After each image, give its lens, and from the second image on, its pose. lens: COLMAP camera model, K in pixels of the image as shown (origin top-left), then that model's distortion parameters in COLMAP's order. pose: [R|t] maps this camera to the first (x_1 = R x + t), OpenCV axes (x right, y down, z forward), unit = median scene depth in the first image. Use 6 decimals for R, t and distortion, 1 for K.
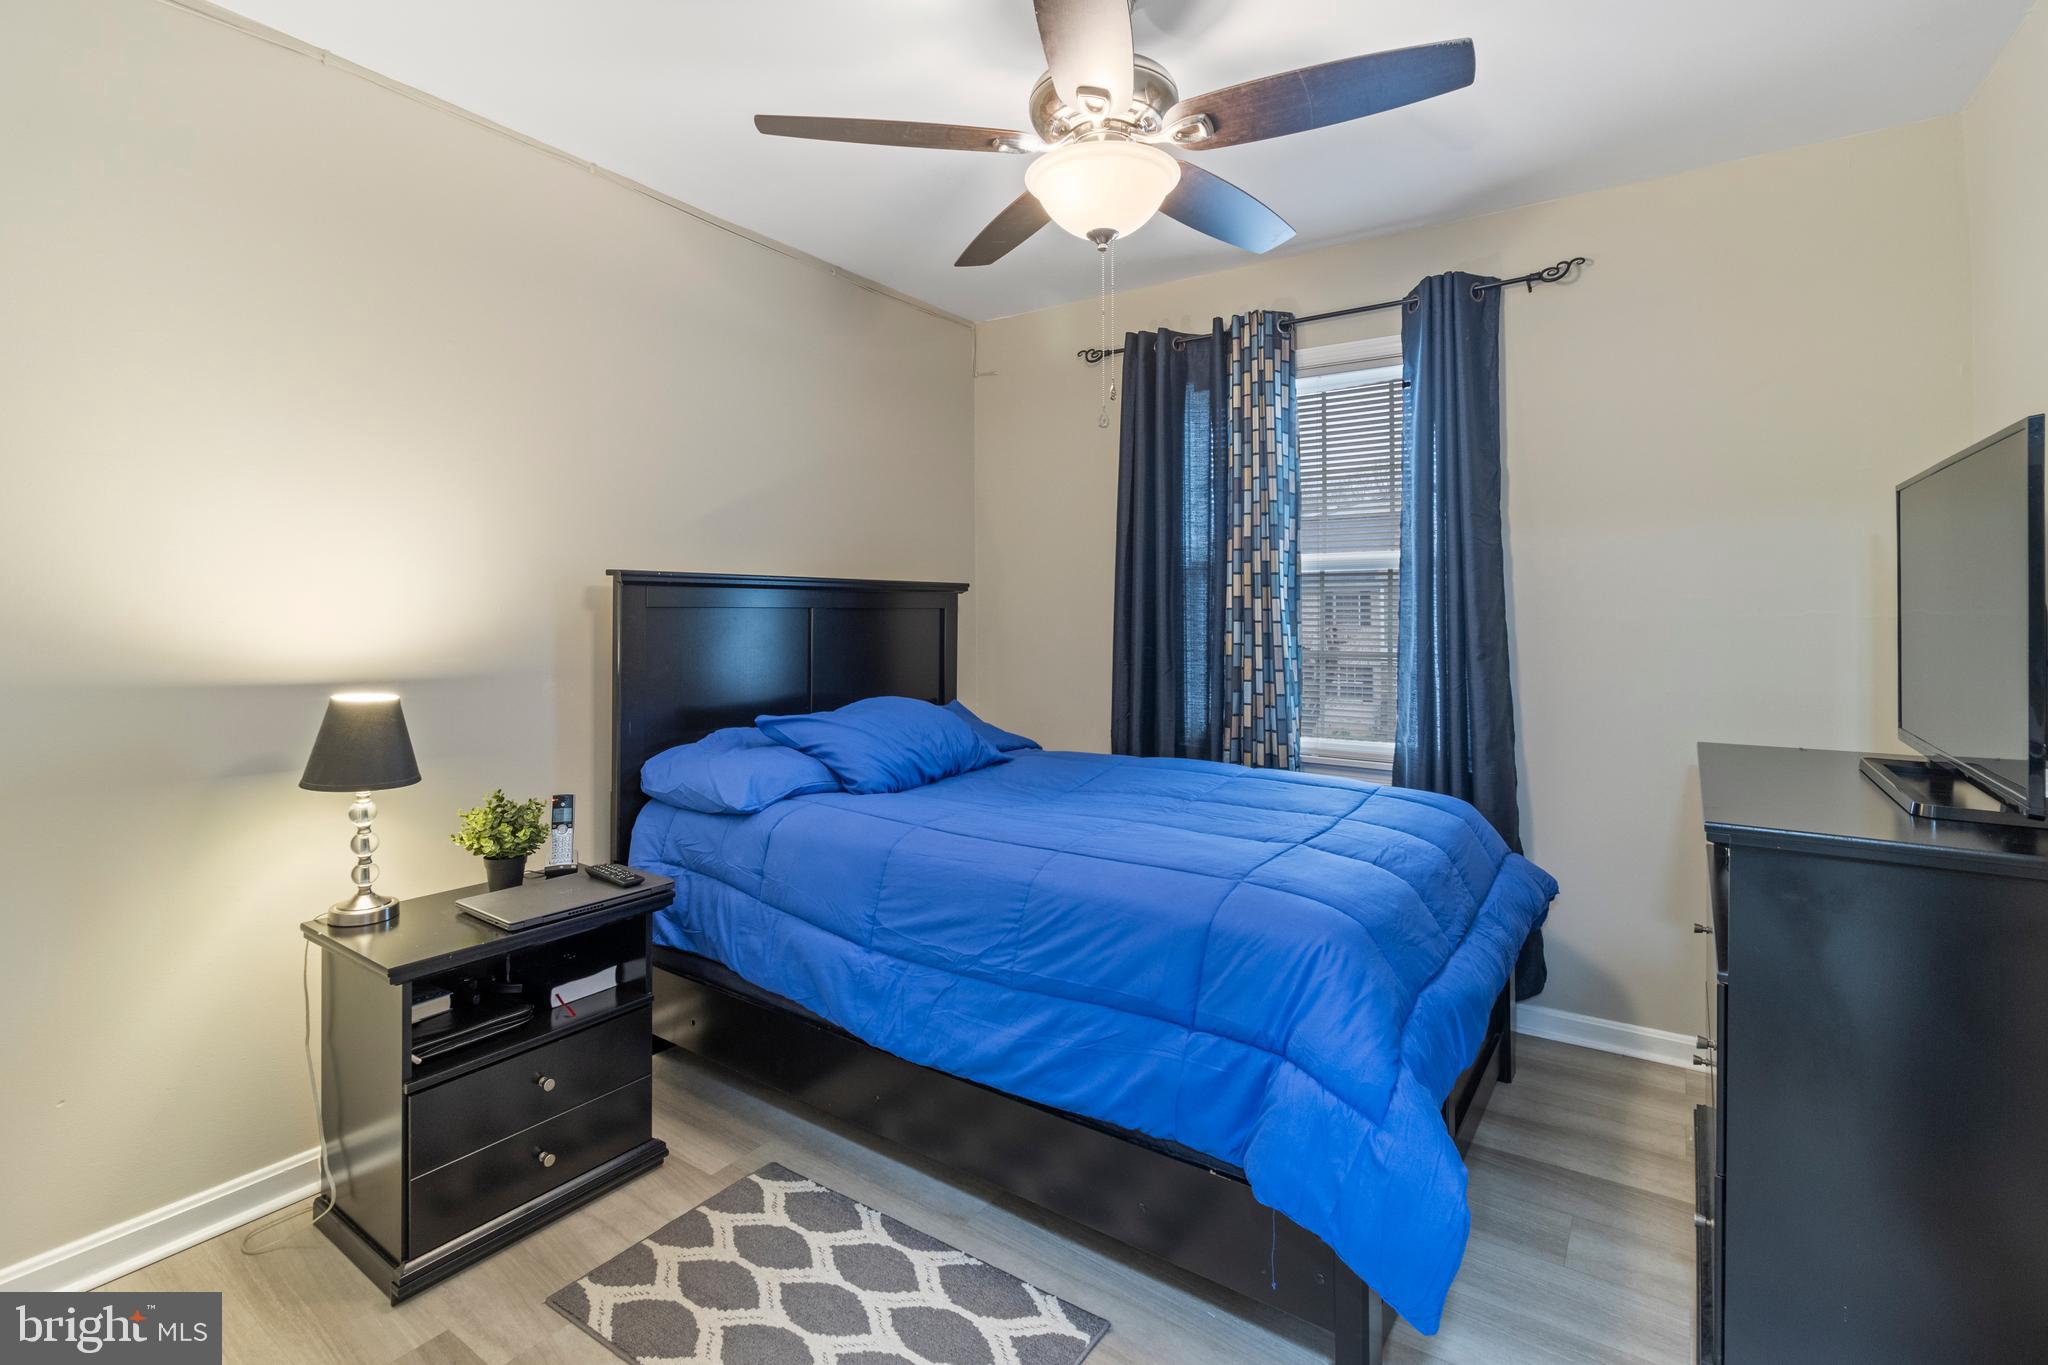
lens RADIAL K [[955.2, 0, 1023.4], [0, 955.2, 605.9], [0, 0, 1]] dist [-0.016652, 0.000031]
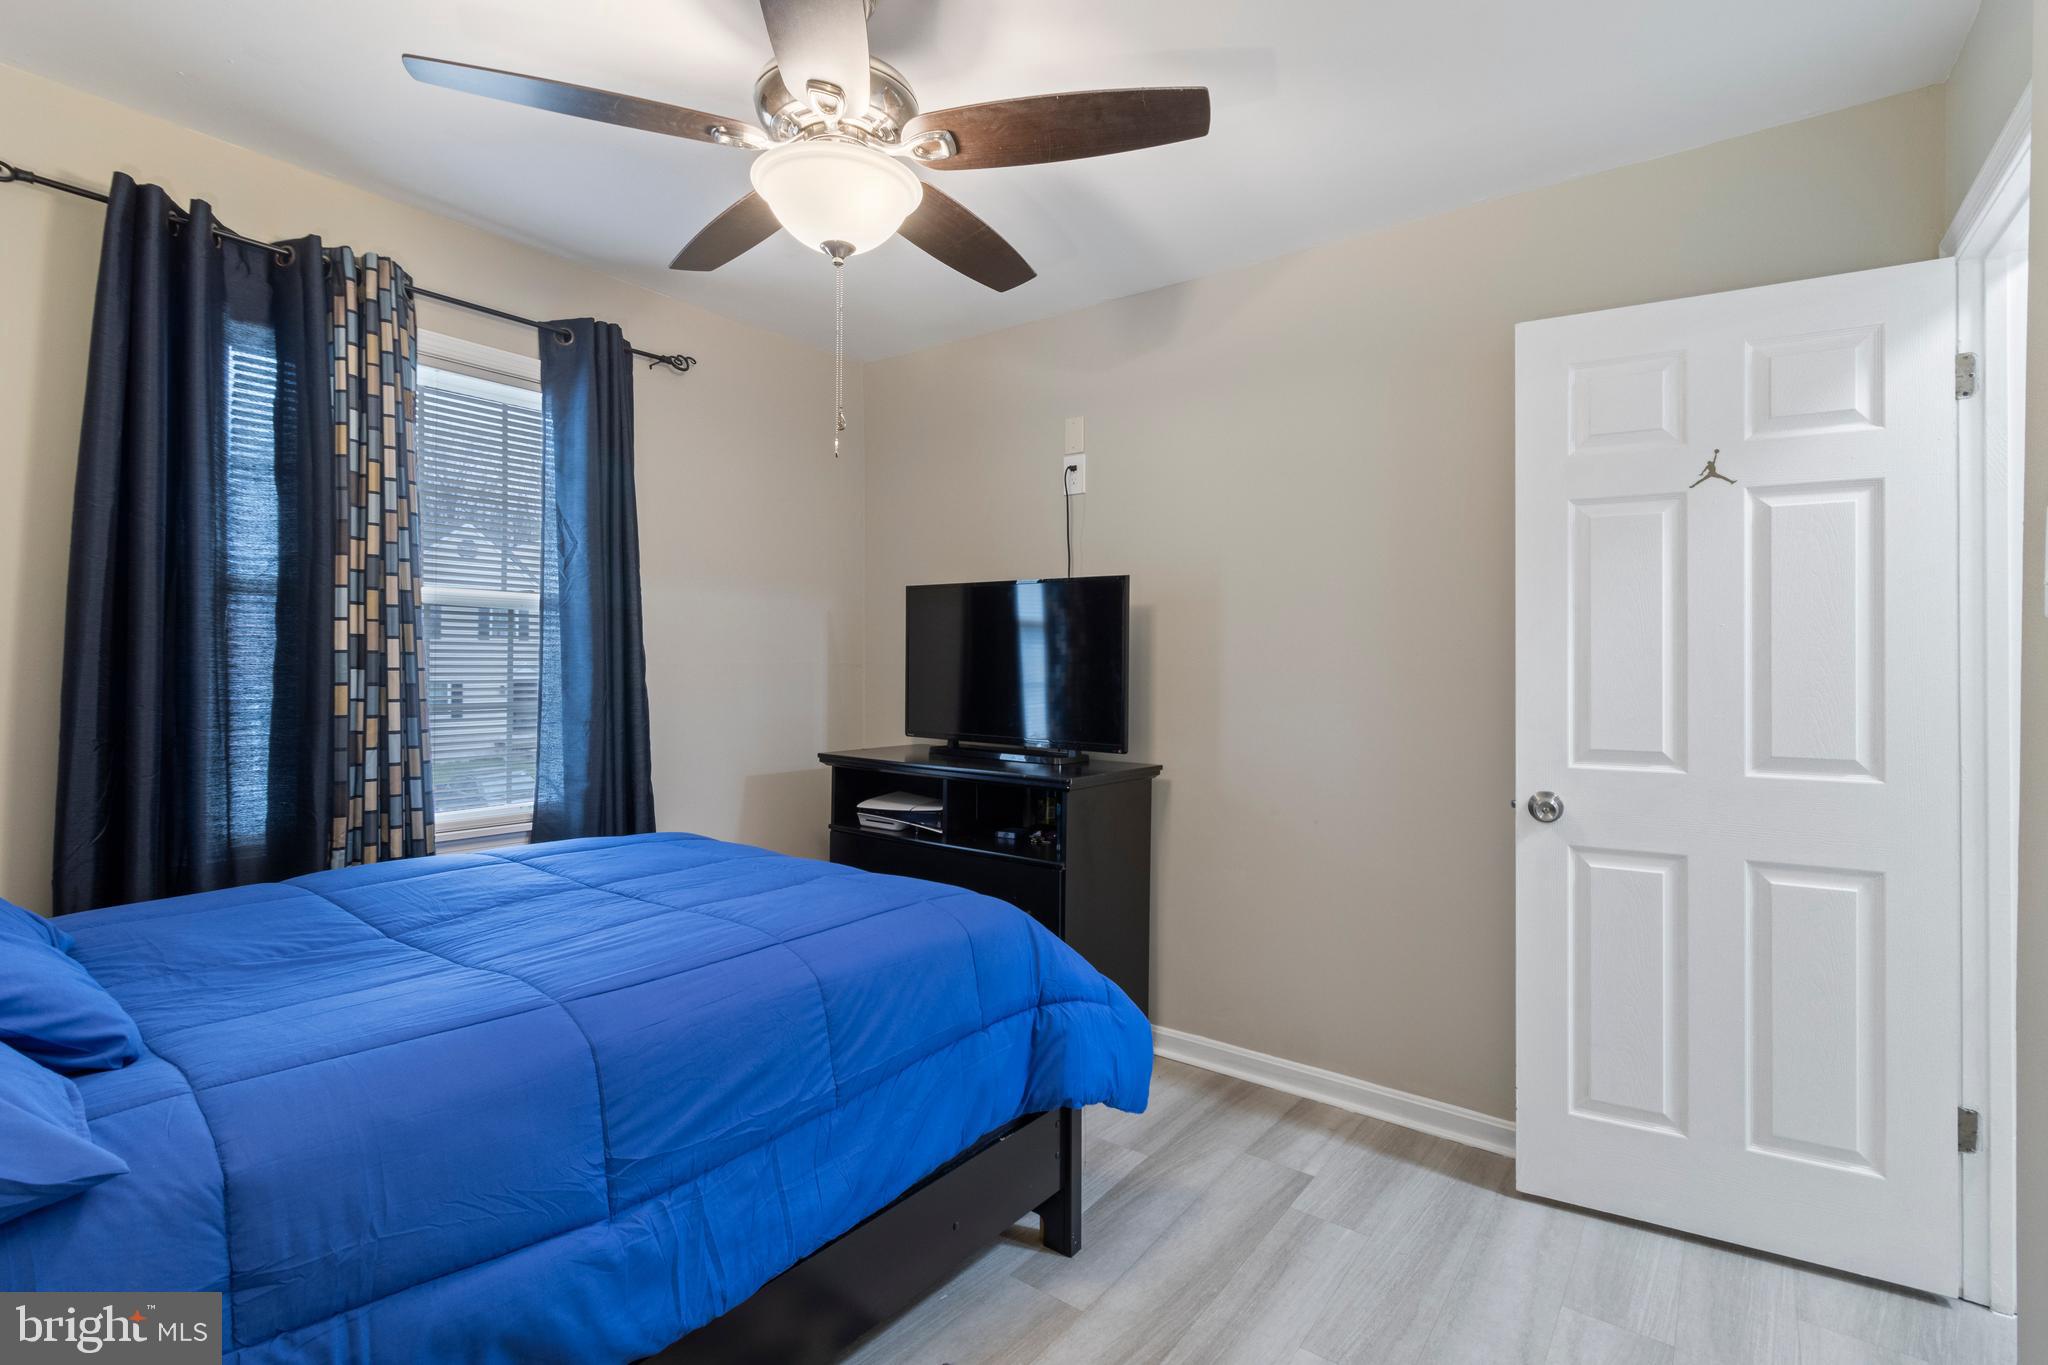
lens RADIAL K [[940.4, 0, 1026.6], [0, 940.4, 652.5], [0, 0, 1]] dist [0.002495, 0.000215]
pose [[0.046360, 0.011291, 0.998861, -0.486588], [-0.014485, 0.999839, -0.010630, 0.004203], [-0.998820, -0.013976, 0.046516, 0.465485]]
